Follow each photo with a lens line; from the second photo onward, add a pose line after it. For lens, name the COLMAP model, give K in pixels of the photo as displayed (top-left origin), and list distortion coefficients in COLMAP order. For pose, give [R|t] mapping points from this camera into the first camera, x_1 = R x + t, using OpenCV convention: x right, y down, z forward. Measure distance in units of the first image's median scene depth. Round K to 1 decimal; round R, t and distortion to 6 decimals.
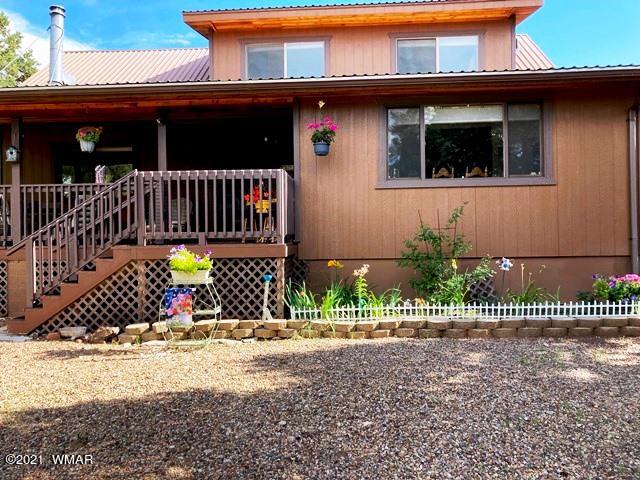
lens RADIAL K [[539.2, 0, 320.0], [0, 539.2, 240.0], [0, 0, 1]] dist [0.005194, 0.001003]
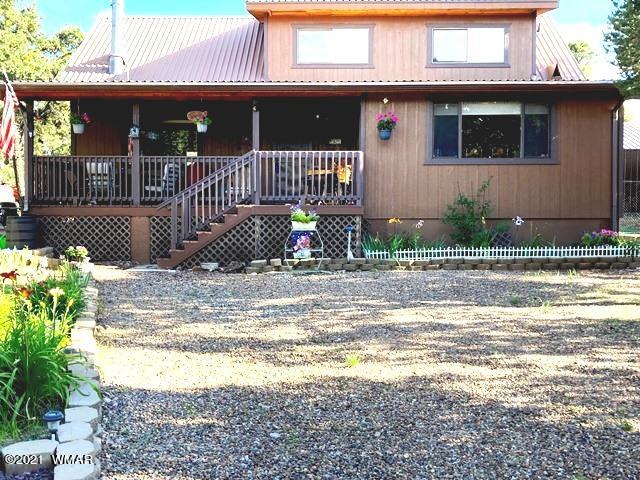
lens RADIAL K [[721.6, 0, 320.0], [0, 721.6, 240.0], [0, 0, 1]] dist [0.028008, -0.003067]
pose [[0.998976, 0.013171, 0.043286, -0.251106], [-0.014629, 0.999330, 0.033552, 0.036017], [-0.042815, -0.034151, 0.998499, -0.844904]]
